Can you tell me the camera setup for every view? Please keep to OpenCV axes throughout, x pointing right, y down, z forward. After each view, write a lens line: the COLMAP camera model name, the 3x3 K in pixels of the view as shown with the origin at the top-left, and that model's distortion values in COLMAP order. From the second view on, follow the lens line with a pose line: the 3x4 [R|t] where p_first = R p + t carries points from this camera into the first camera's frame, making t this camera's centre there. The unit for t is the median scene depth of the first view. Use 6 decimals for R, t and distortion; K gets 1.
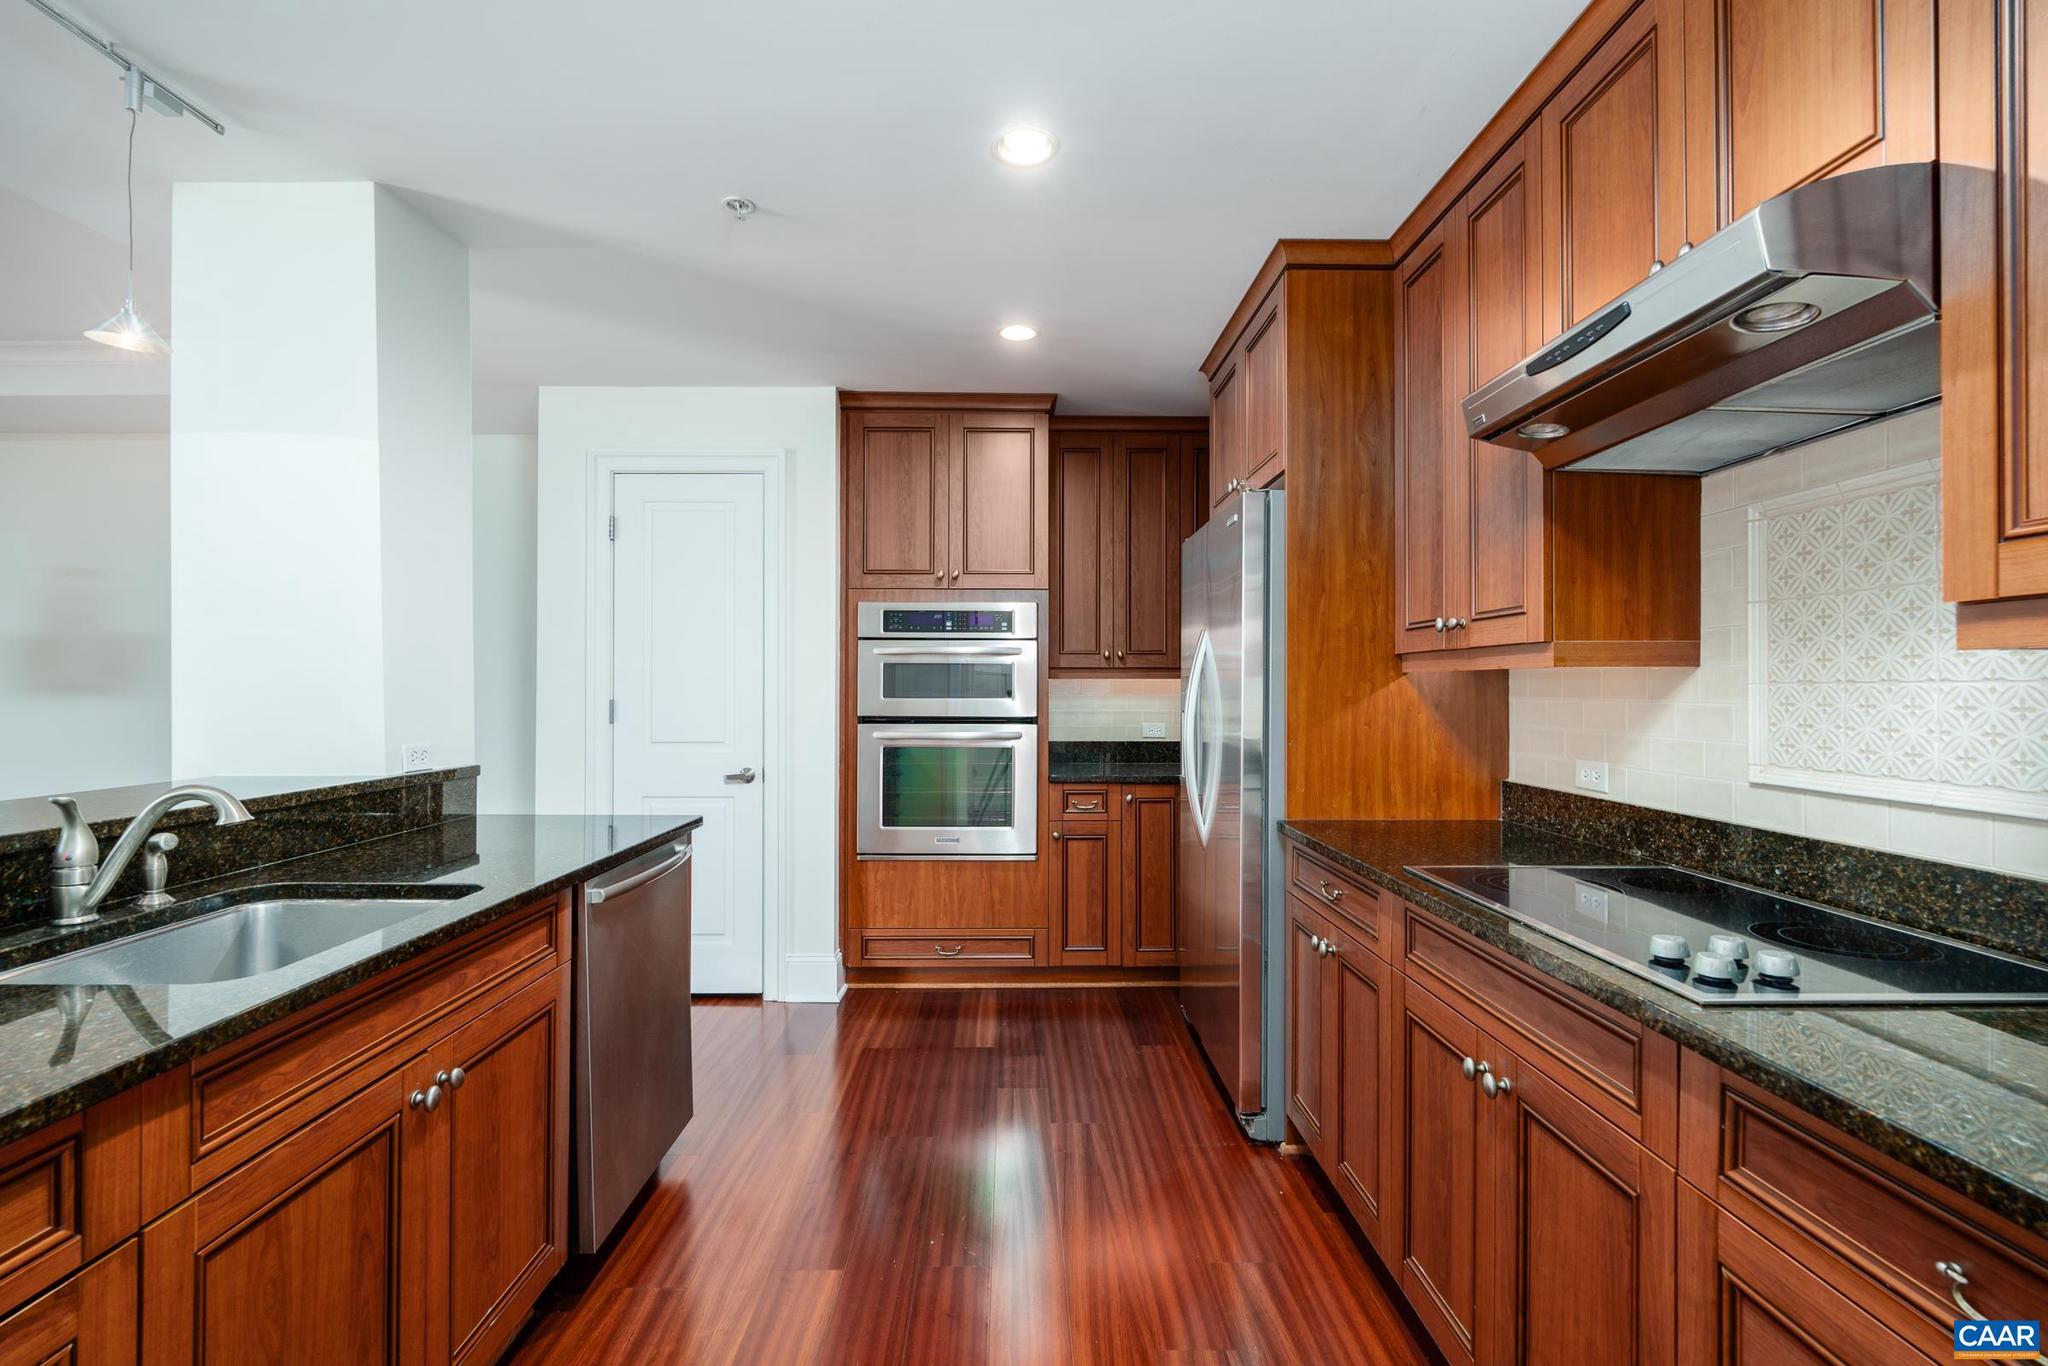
lens RADIAL K [[910.2, 0, 1017.6], [0, 910.2, 683.5], [0, 0, 1]] dist [-0.006102, 0.000958]
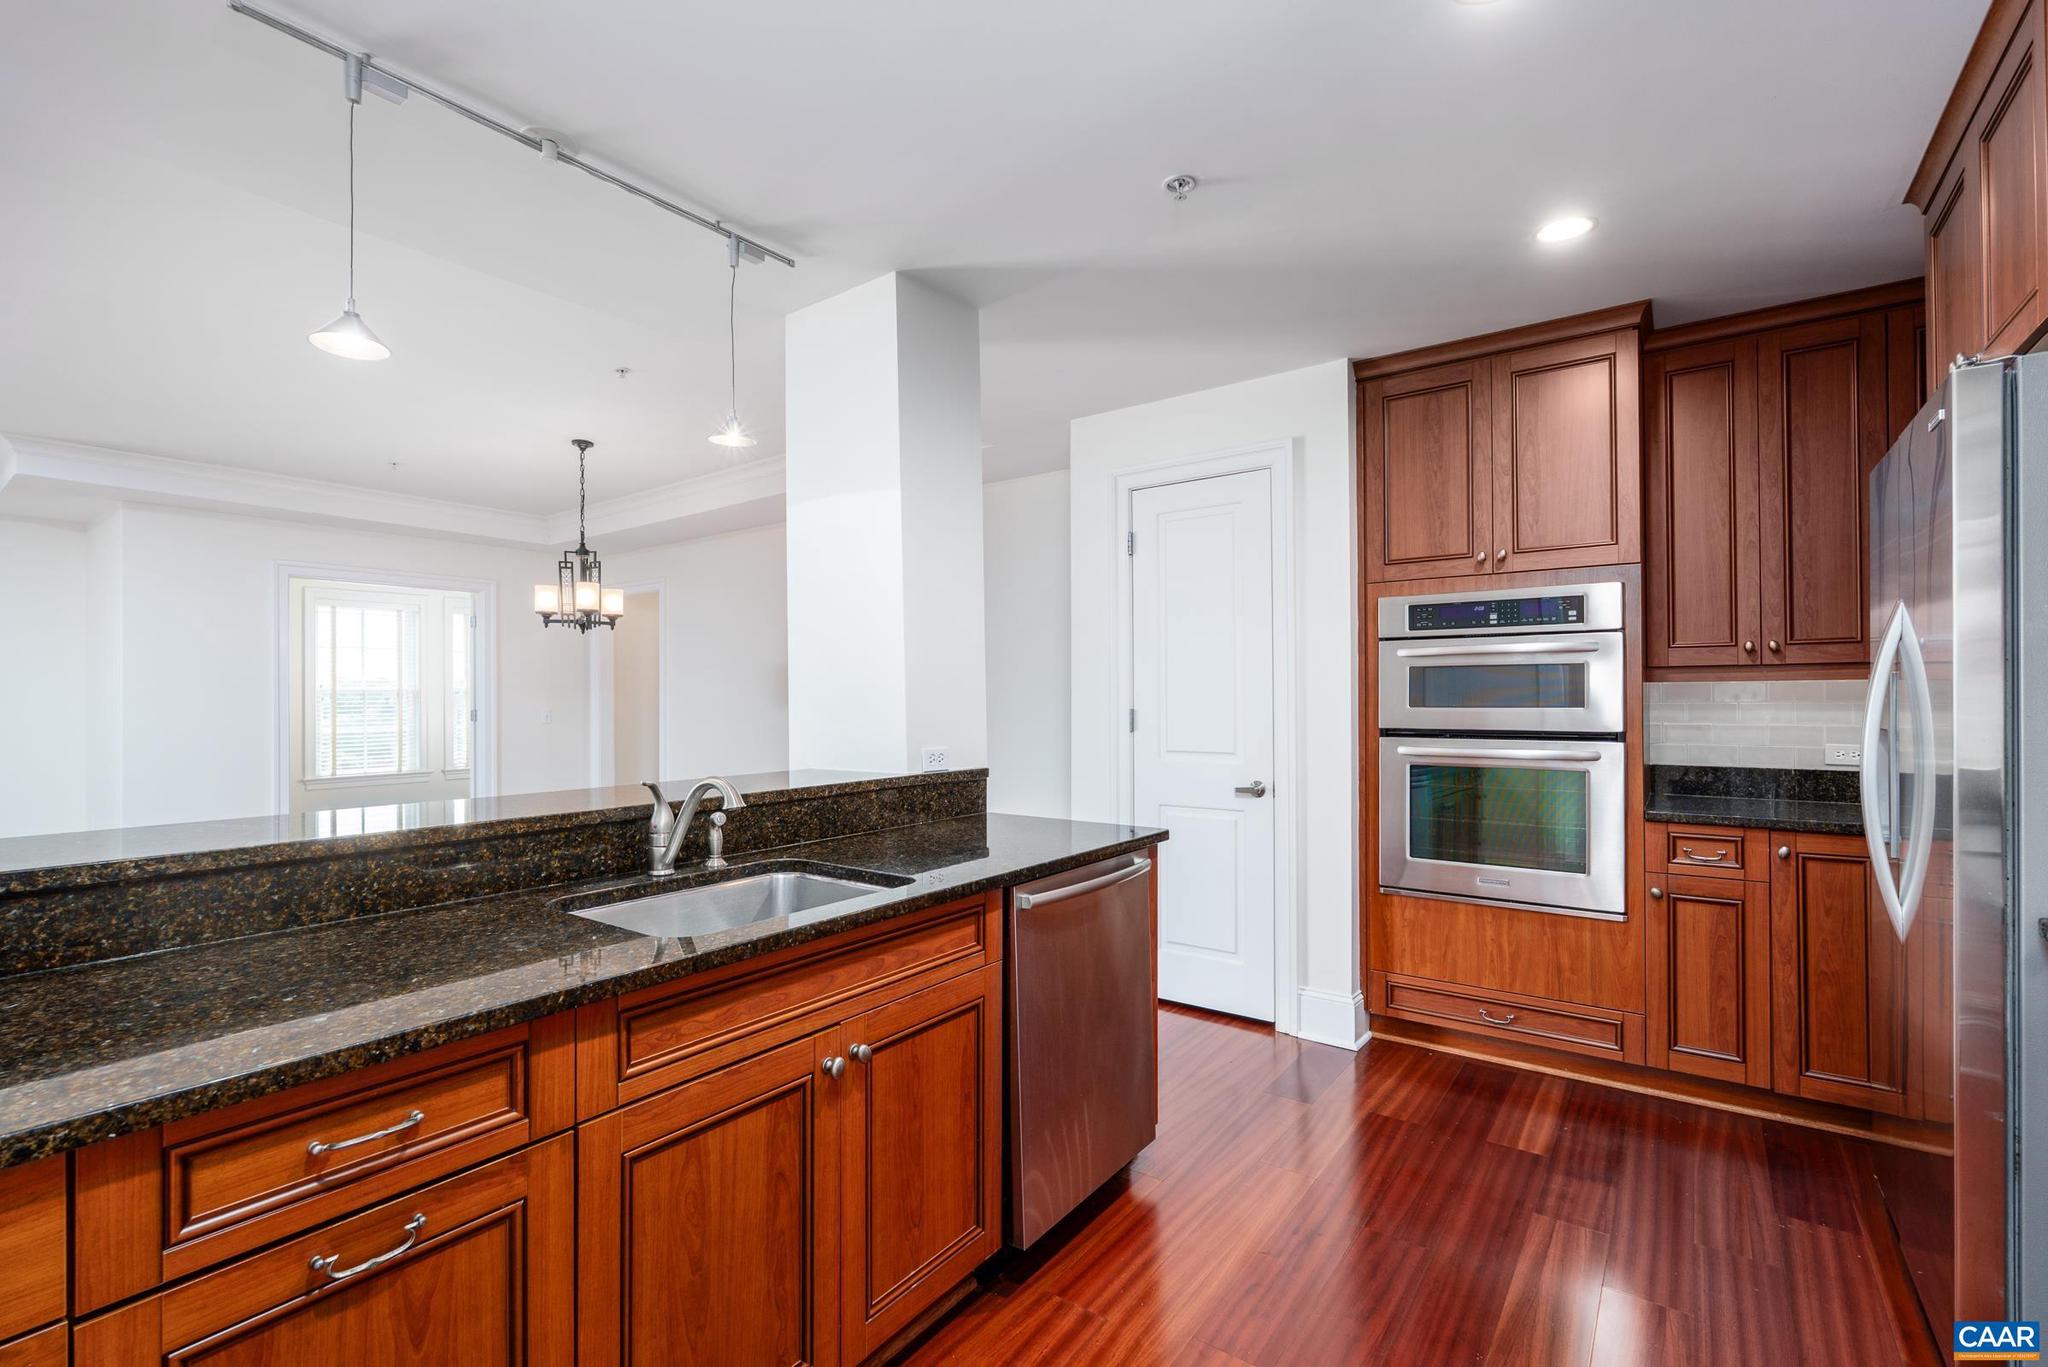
lens RADIAL K [[910.2, 0, 1021.6], [0, 910.2, 691.1], [0, 0, 1]] dist [-0.006102, 0.000958]
pose [[0.793606, -0.010360, -0.608344, 0.114669], [0.009847, 0.999943, -0.004183, 0.000826], [0.608352, -0.002671, 0.793663, 0.132973]]
